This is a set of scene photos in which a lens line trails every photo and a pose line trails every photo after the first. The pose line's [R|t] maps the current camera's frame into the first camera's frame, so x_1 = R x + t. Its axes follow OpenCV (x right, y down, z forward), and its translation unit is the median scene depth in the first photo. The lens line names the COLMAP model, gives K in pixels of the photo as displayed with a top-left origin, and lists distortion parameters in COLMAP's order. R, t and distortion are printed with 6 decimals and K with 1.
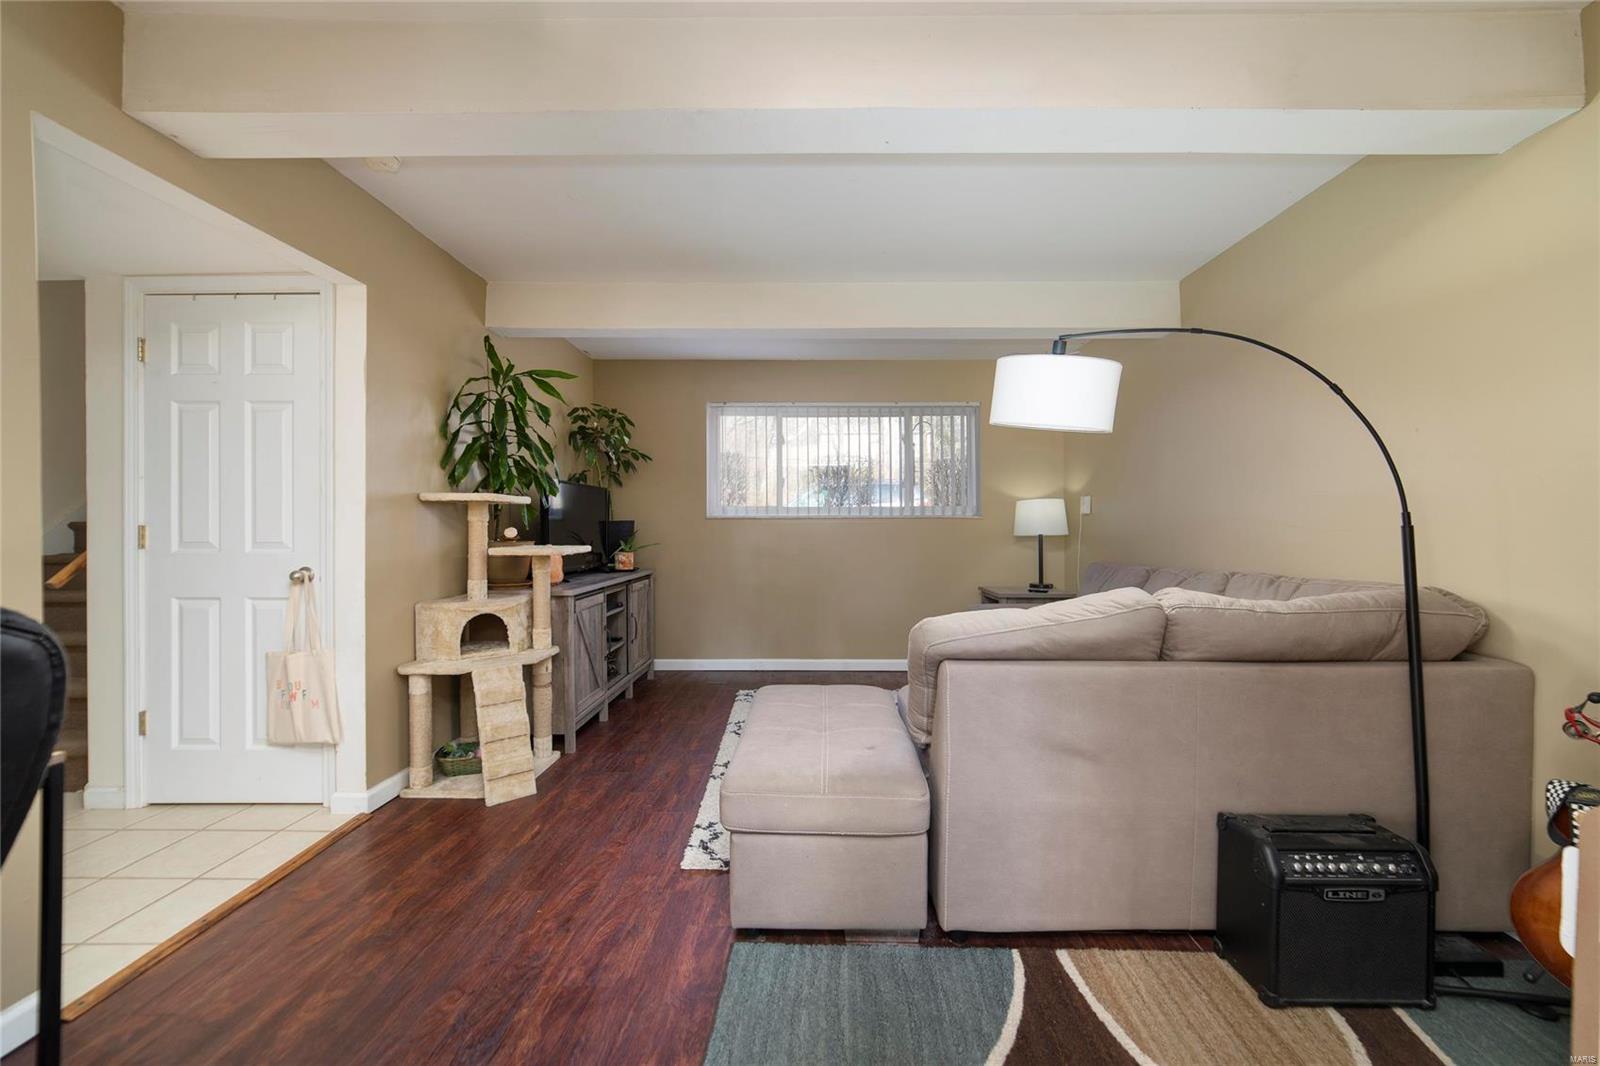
lens RADIAL K [[617.2, 0, 809.3], [0, 617.2, 524.3], [0, 0, 1]] dist [-0.021739, 0.008238]
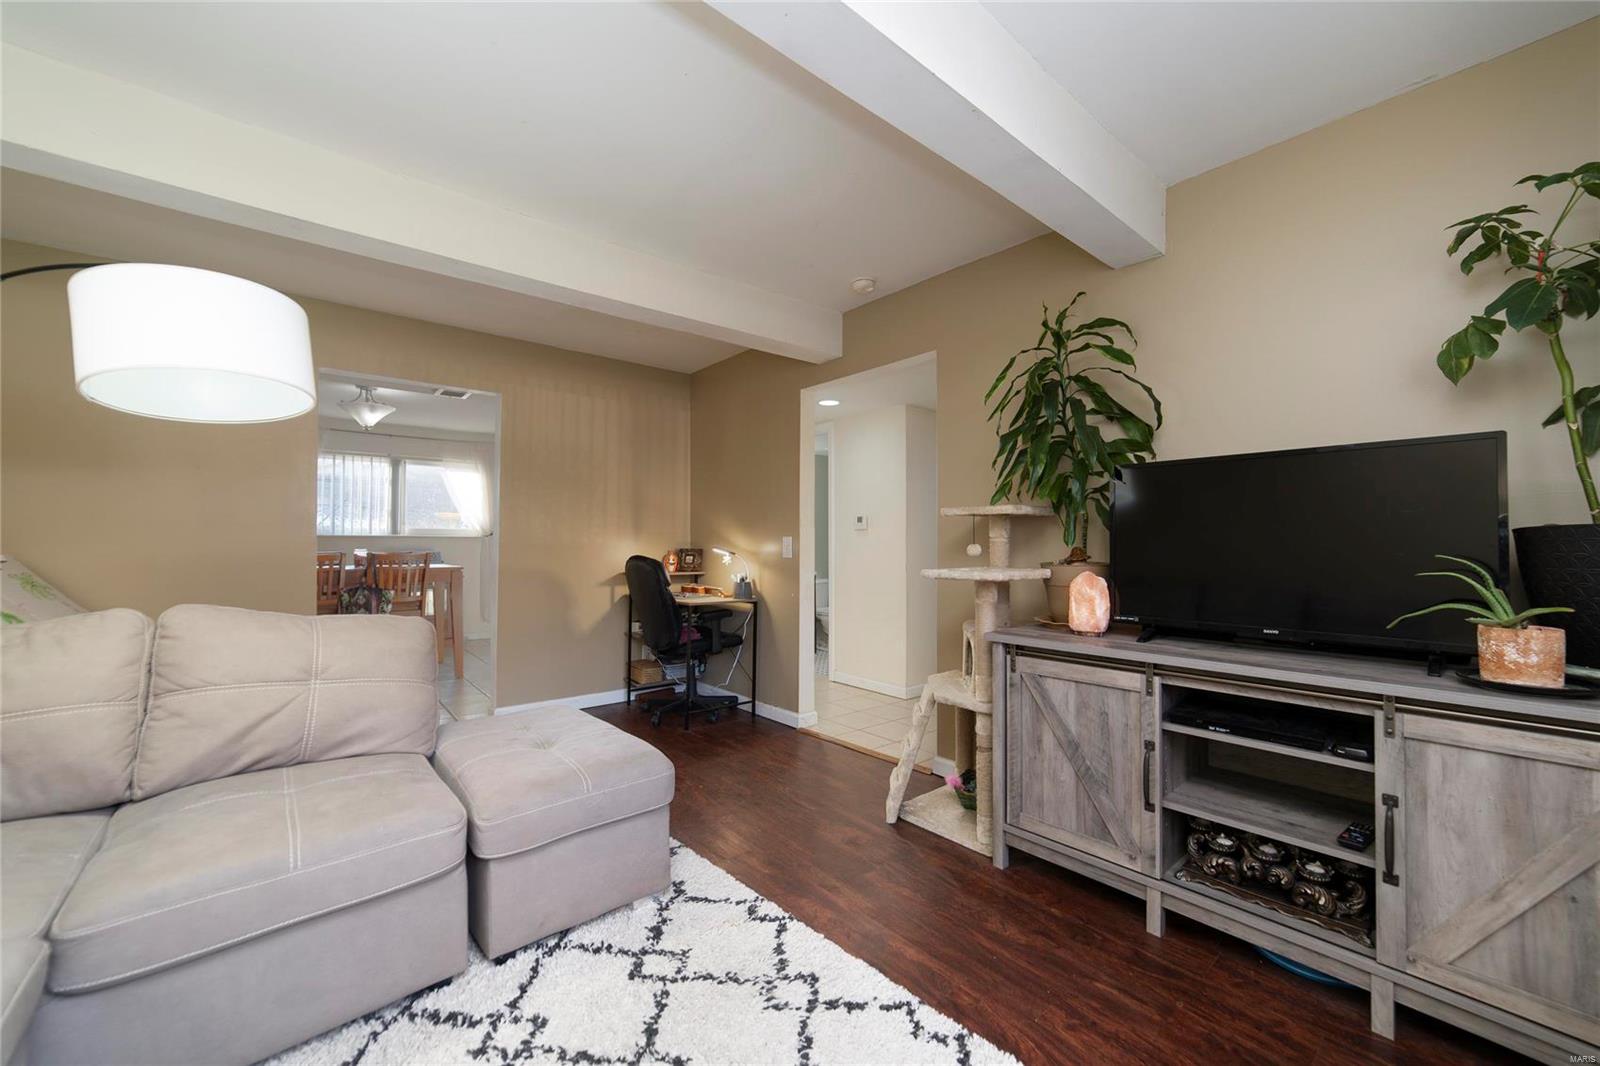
lens RADIAL K [[617.2, 0, 809.3], [0, 617.2, 524.3], [0, 0, 1]] dist [-0.021739, 0.008238]
pose [[-0.741896, -0.010585, -0.670431, 0.175130], [0.014508, 0.999388, -0.031833, -0.002369], [0.670358, -0.033343, -0.741289, 0.963931]]
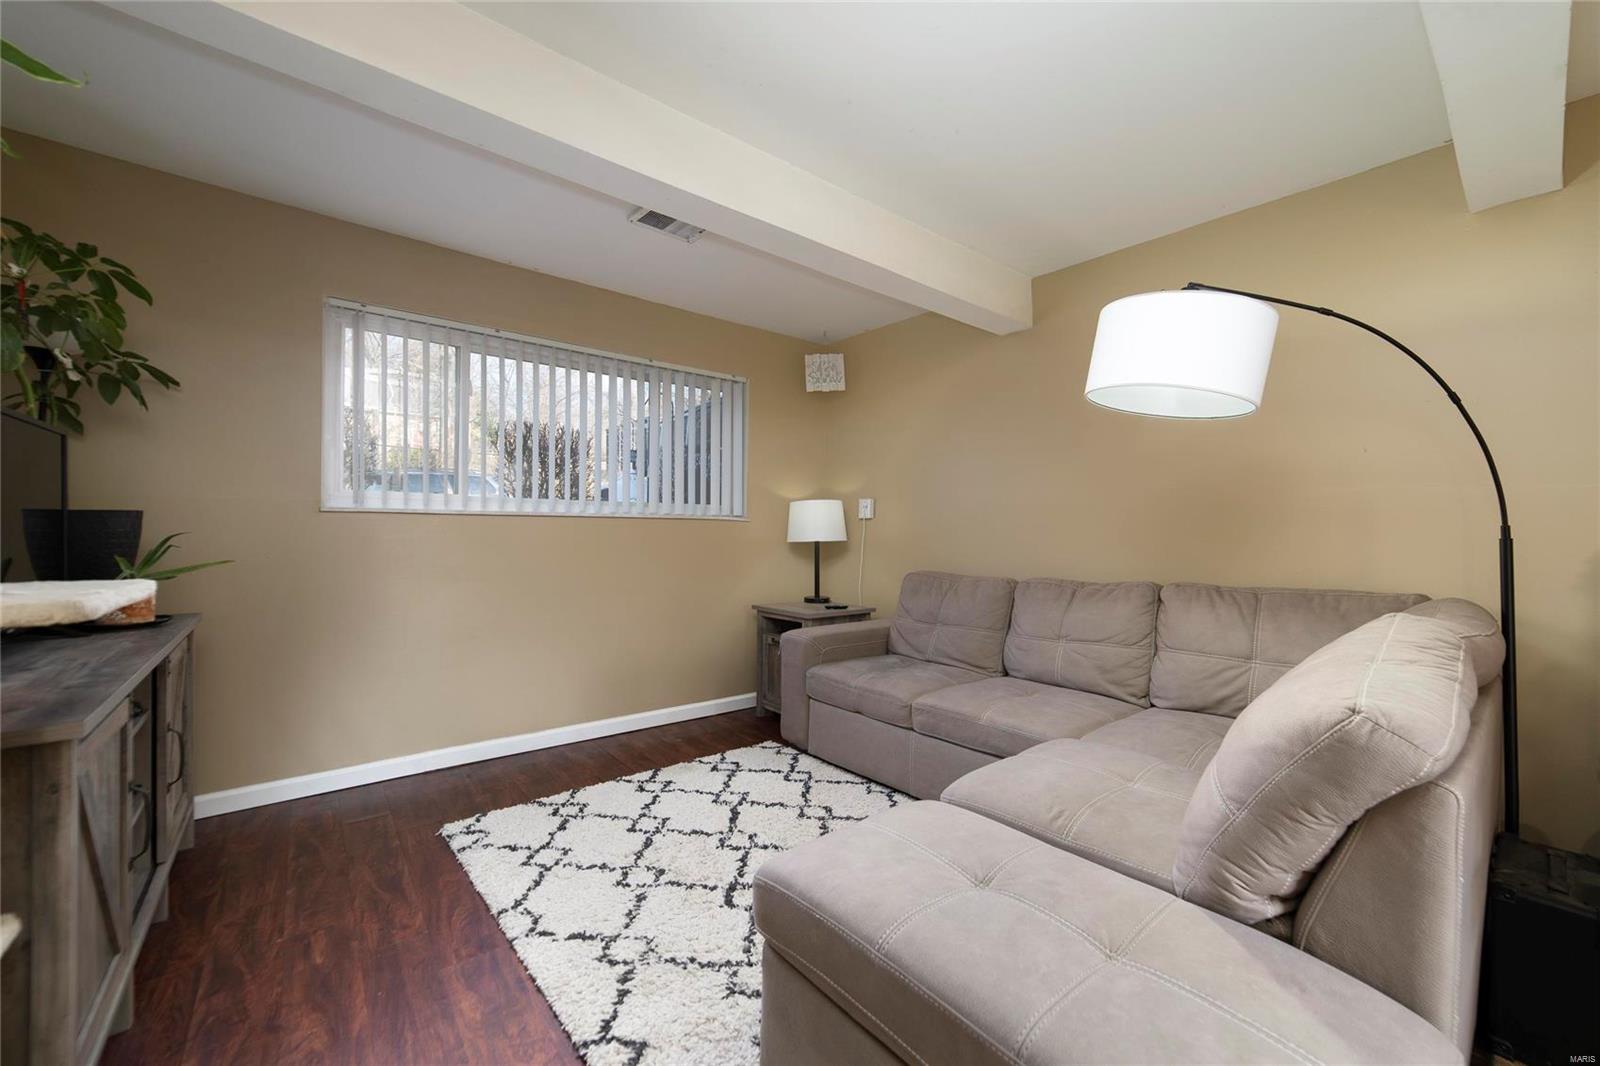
lens RADIAL K [[612.1, 0, 800.0], [0, 612.1, 533.0], [0, 0, 1]] dist [-0.018842, 0.007877]
pose [[0.760891, 0.007735, 0.648834, -0.209366], [-0.013862, 0.999895, 0.004336, 0.001679], [-0.648732, -0.012294, 0.760918, 0.354972]]
